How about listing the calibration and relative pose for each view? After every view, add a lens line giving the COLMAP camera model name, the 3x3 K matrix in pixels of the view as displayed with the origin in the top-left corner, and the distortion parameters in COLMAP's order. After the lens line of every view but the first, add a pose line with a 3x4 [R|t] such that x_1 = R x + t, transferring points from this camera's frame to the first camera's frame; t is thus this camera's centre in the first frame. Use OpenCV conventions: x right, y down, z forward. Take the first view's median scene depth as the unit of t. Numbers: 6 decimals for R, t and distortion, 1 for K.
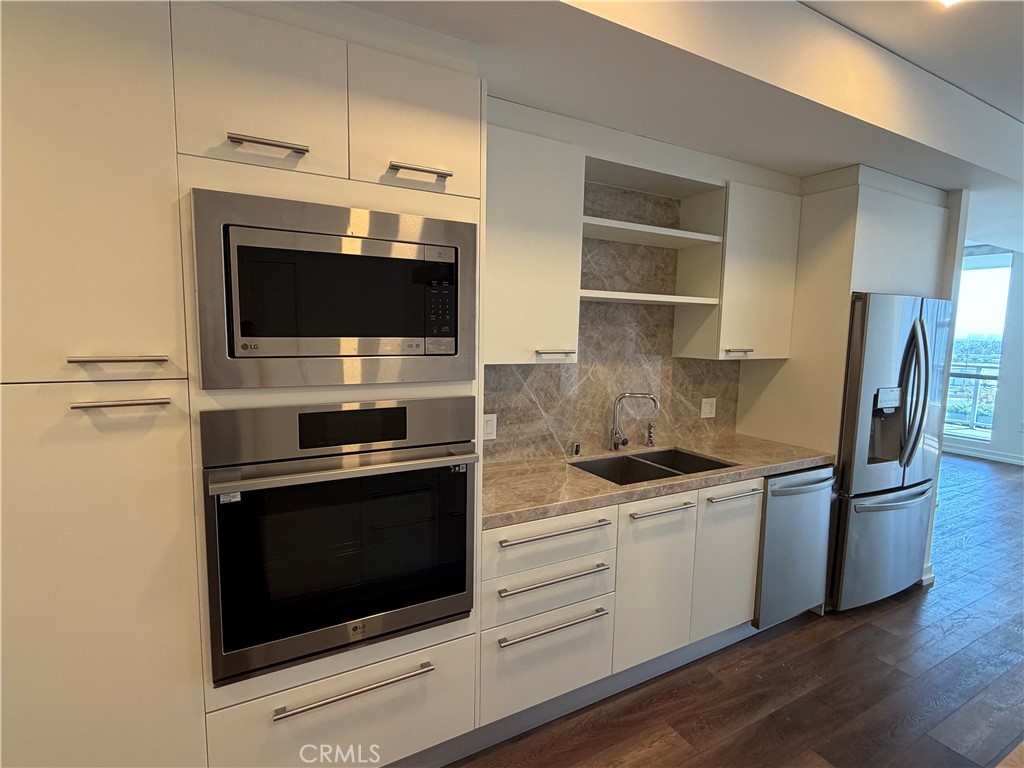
lens RADIAL K [[510.5, 0, 510.5], [0, 510.5, 383.1], [0, 0, 1]] dist [-0.000638, -0.000518]
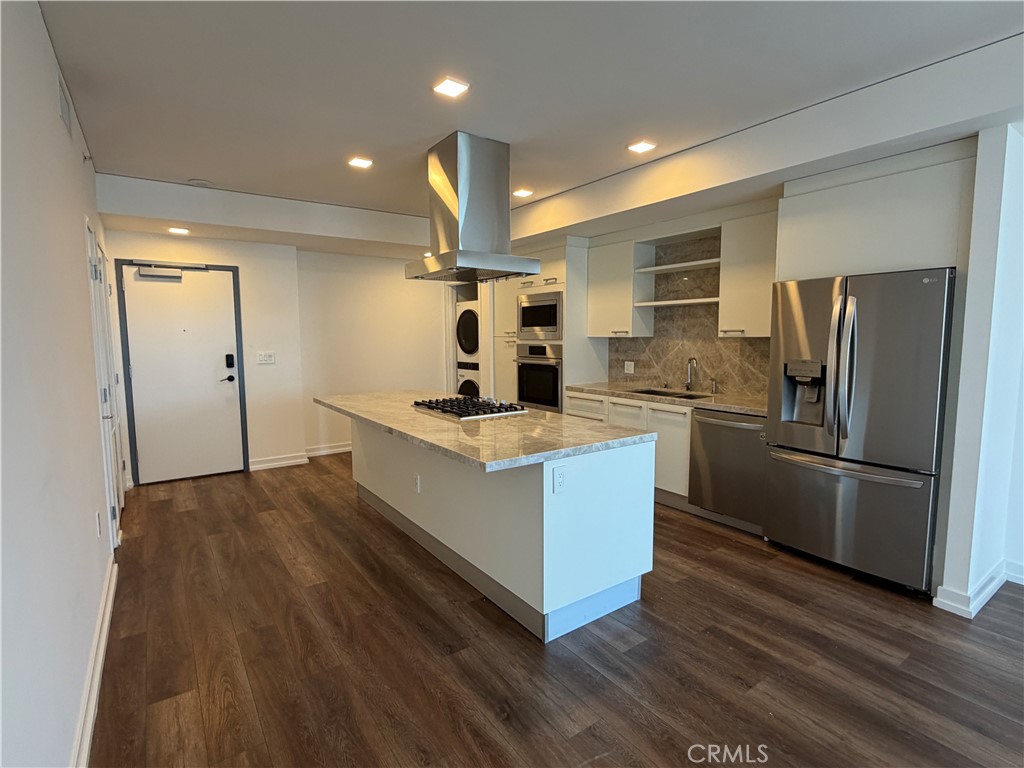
lens RADIAL K [[510.5, 0, 510.5], [0, 510.5, 383.1], [0, 0, 1]] dist [-0.000638, -0.000518]
pose [[0.111532, 0.075354, -0.990900, 1.966586], [-0.098327, 0.993065, 0.064451, 0.057824], [0.988884, 0.090244, 0.118168, 0.219266]]
